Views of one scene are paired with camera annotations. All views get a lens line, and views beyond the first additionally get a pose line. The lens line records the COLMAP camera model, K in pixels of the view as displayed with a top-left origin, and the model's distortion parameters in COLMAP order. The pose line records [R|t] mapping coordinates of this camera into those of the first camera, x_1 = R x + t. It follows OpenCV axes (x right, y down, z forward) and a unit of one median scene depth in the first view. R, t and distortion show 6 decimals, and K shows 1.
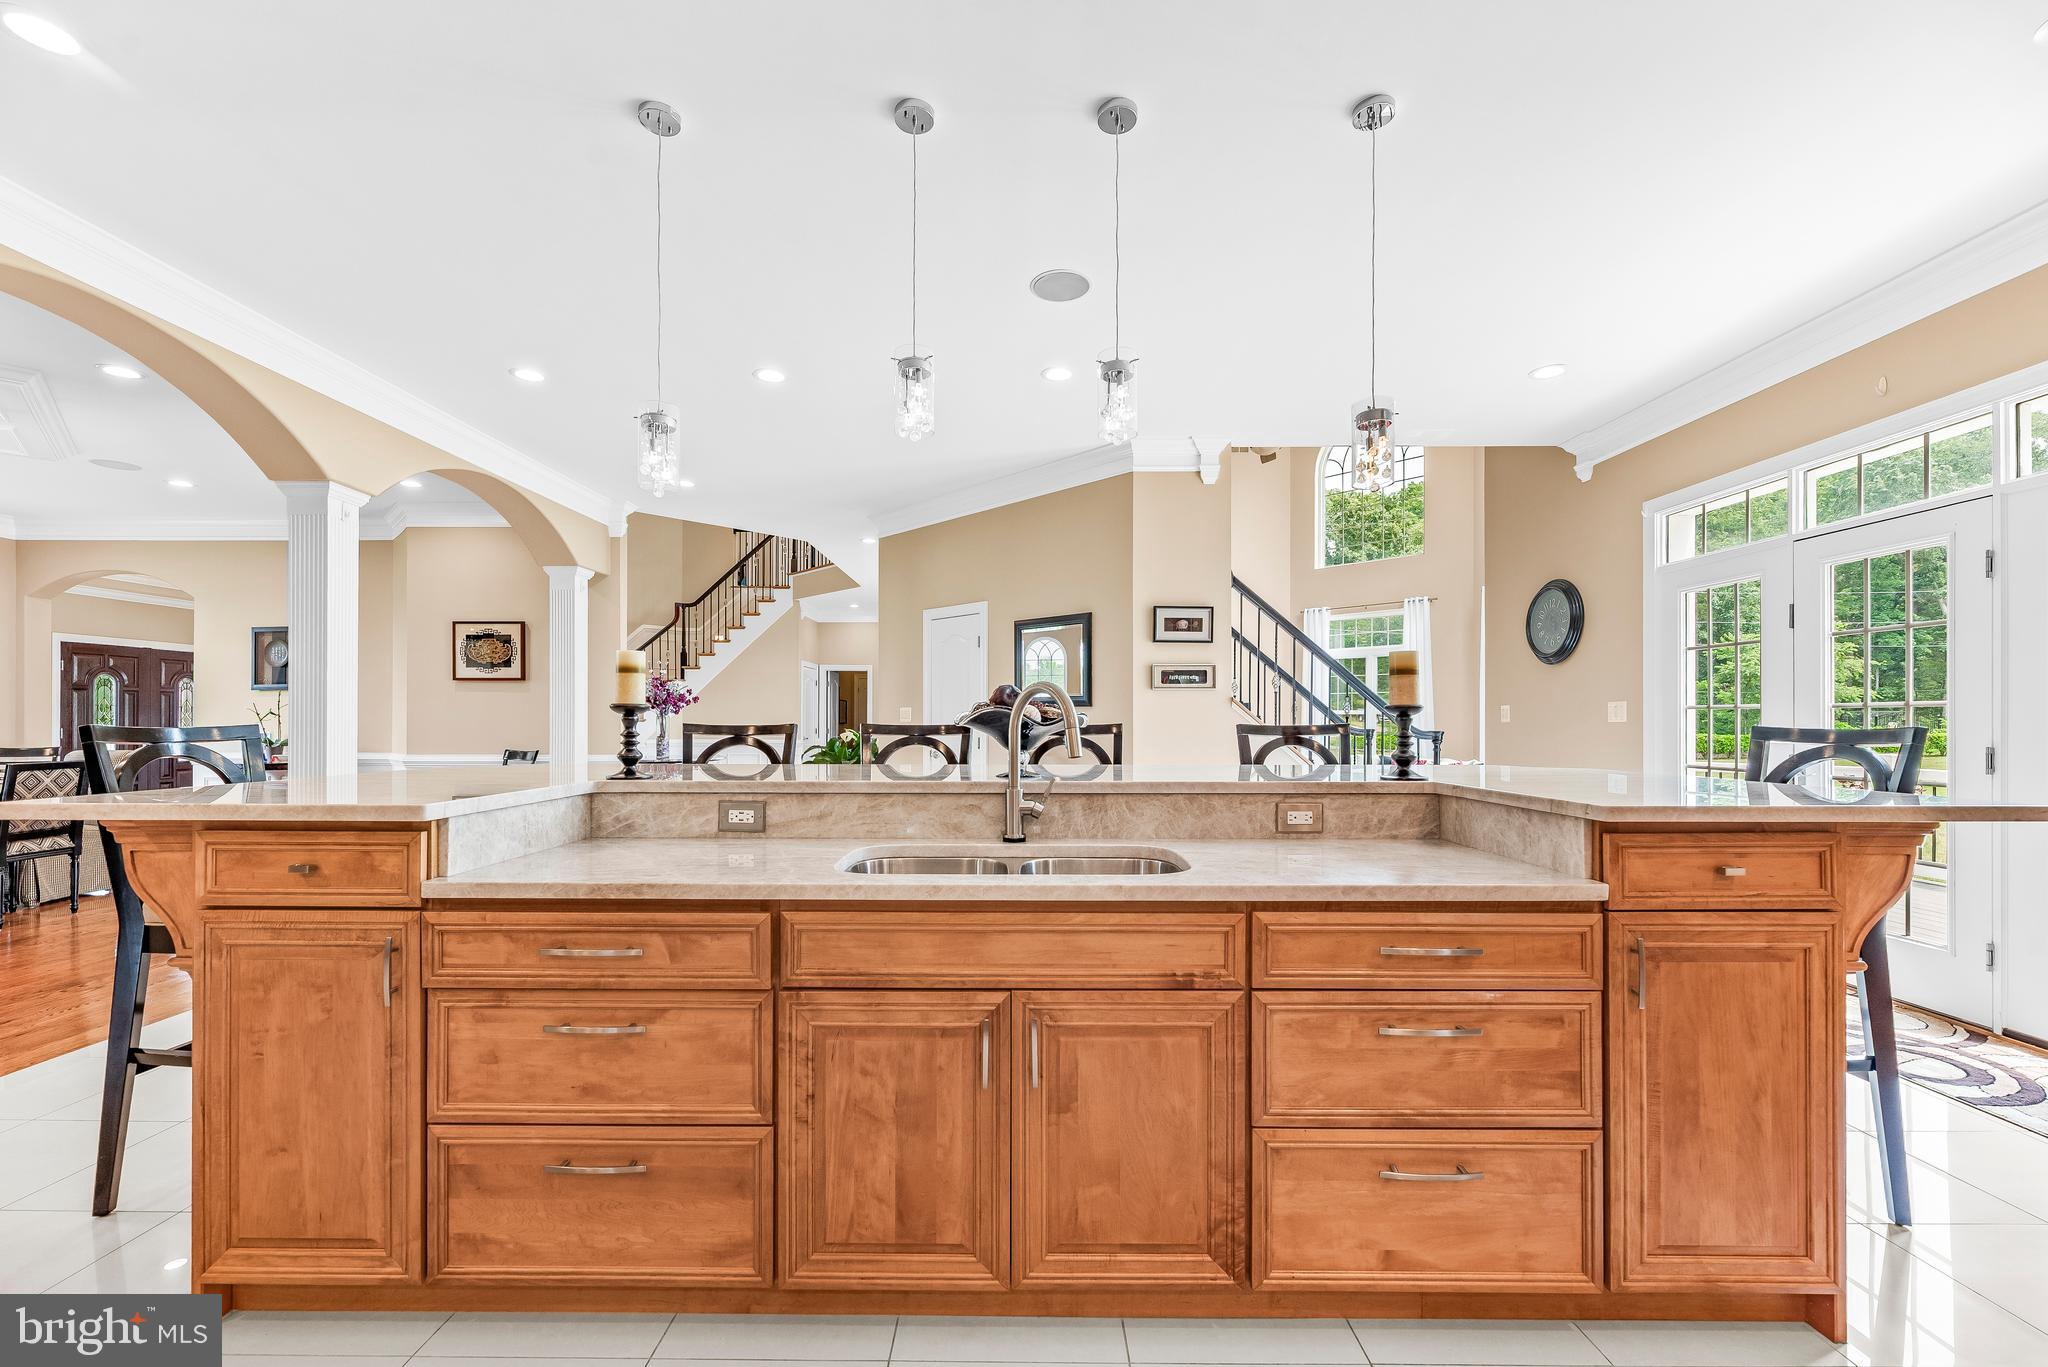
lens RADIAL K [[833.0, 0, 1013.8], [0, 833.0, 720.9], [0, 0, 1]] dist [0.000420, 0.000296]
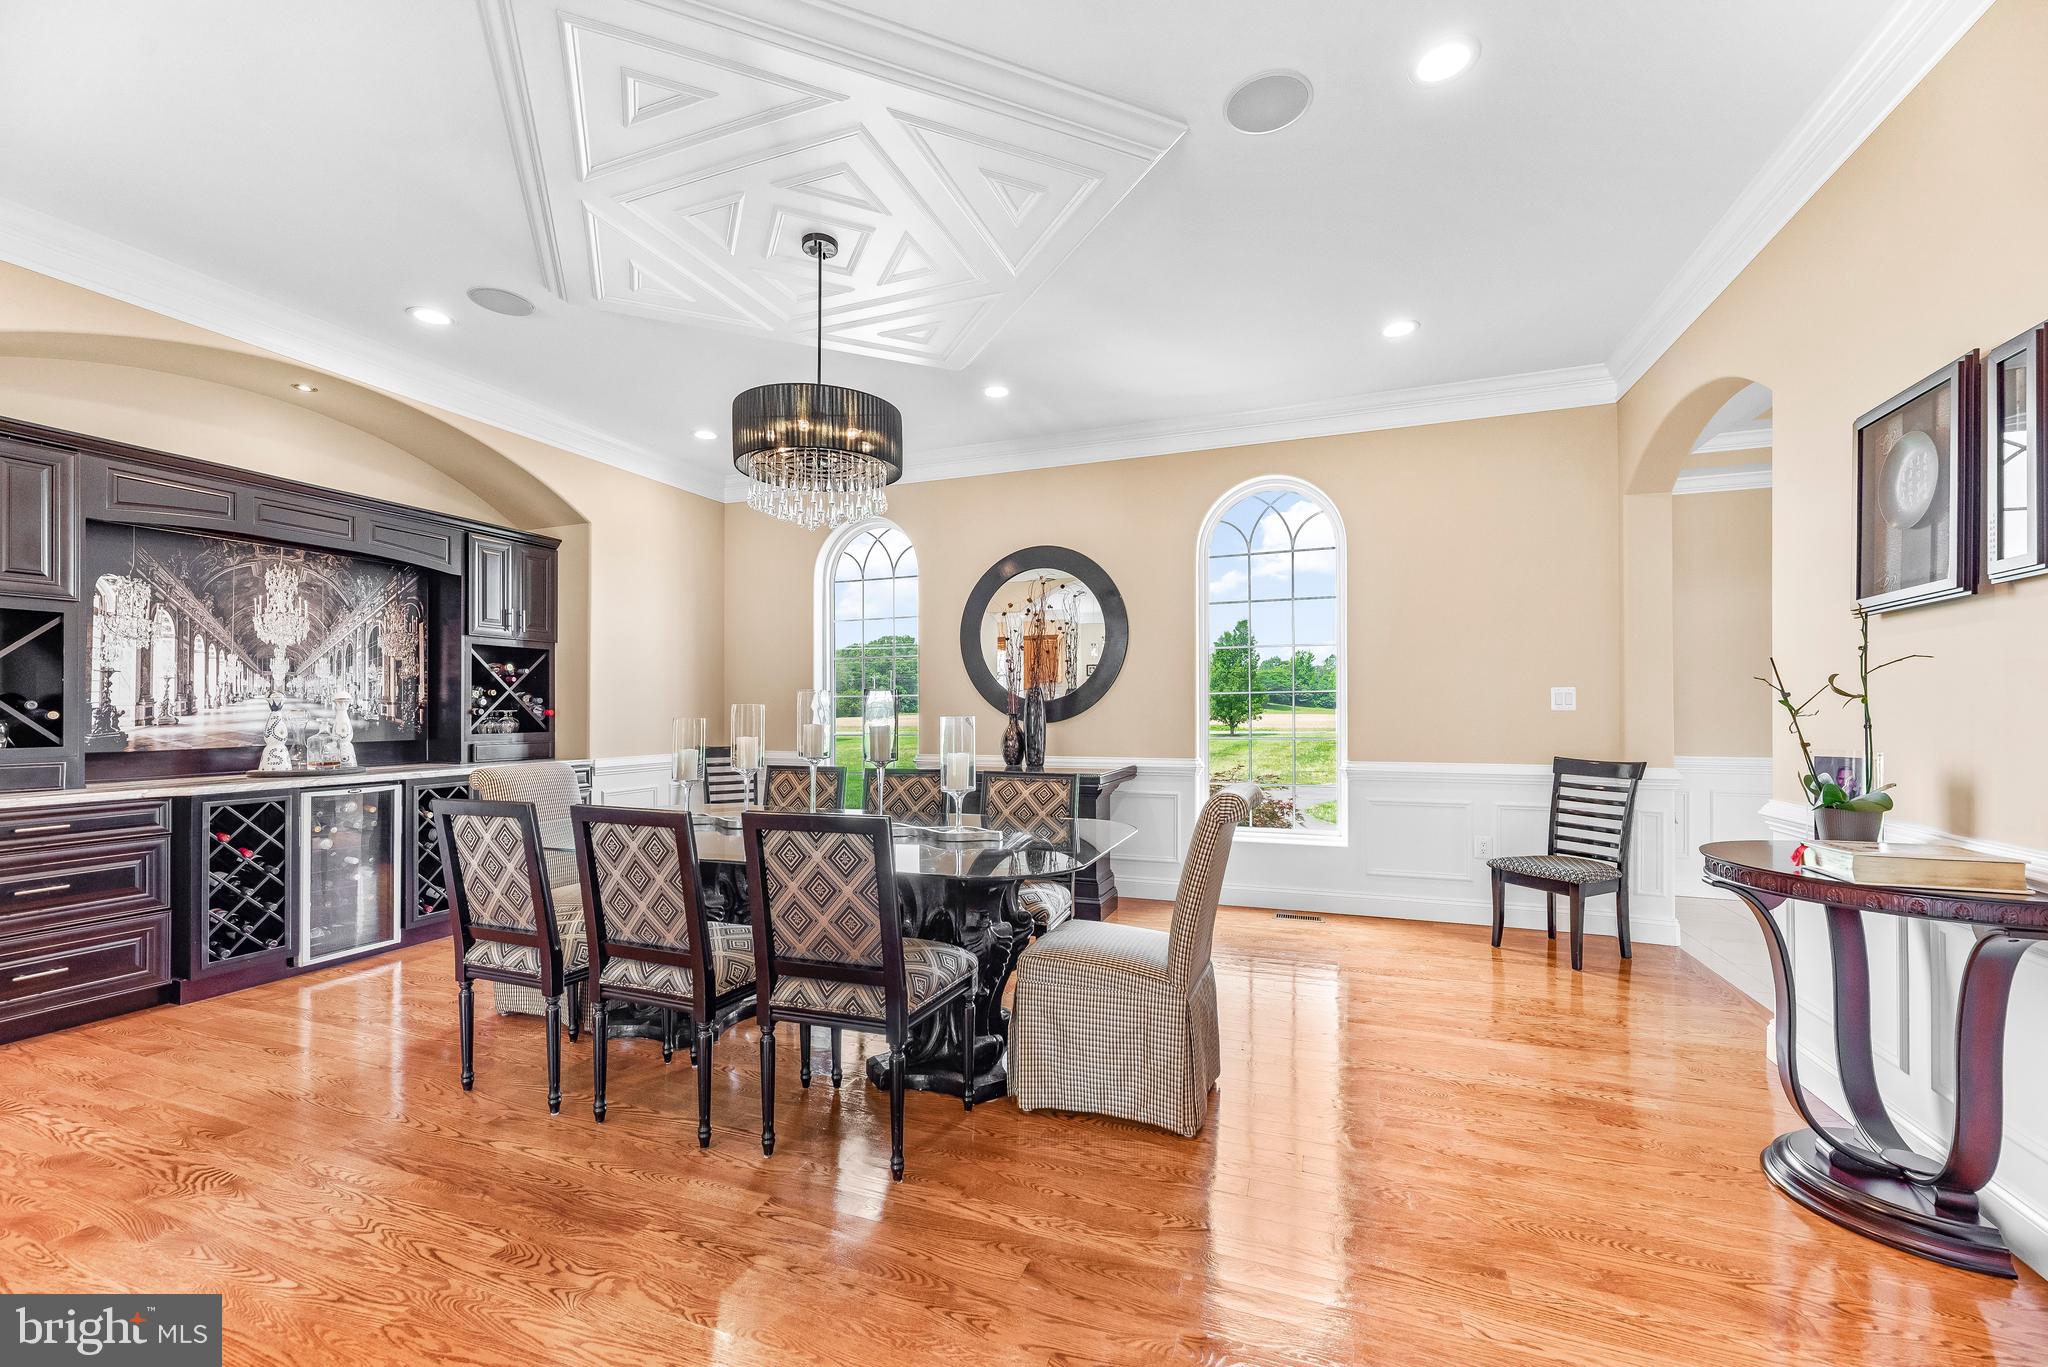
lens RADIAL K [[826.0, 0, 1019.2], [0, 826.0, 702.2], [0, 0, 1]] dist [0.001336, -0.000132]
pose [[-0.348317, -0.008463, -0.937338, -1.752485], [0.001809, 0.999951, -0.009701, -0.008869], [0.937375, -0.005075, -0.348285, 2.772626]]
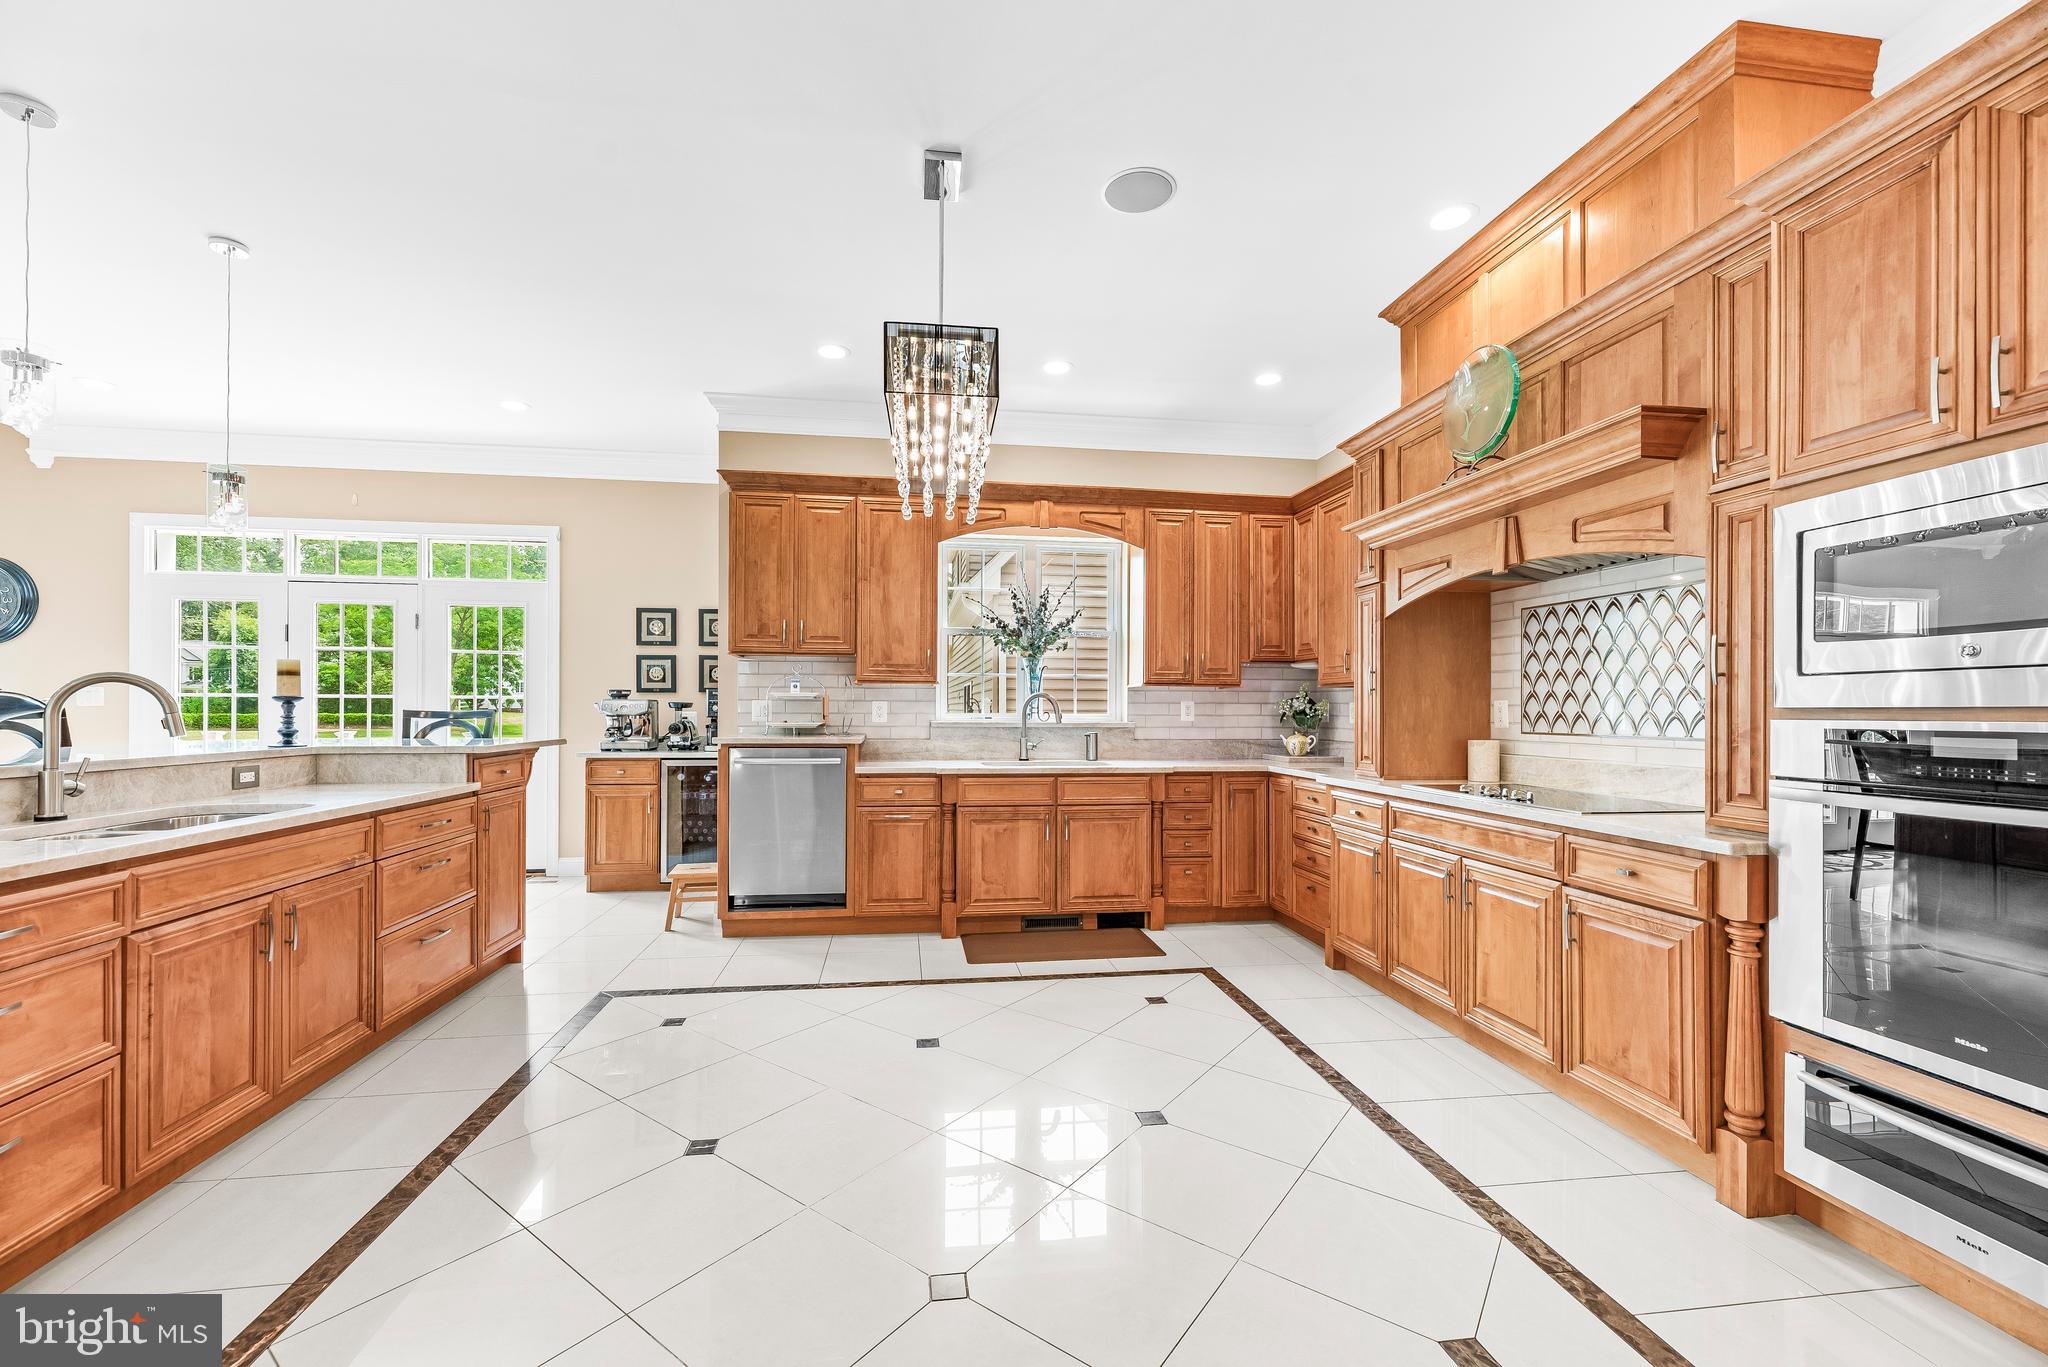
lens RADIAL K [[826.0, 0, 1019.2], [0, 826.0, 702.2], [0, 0, 1]] dist [0.001336, -0.000132]
pose [[-0.156670, 0.007364, 0.987623, -1.185176], [-0.005046, 0.999953, -0.008257, -0.002505], [-0.987638, -0.006277, -0.156626, -0.043545]]
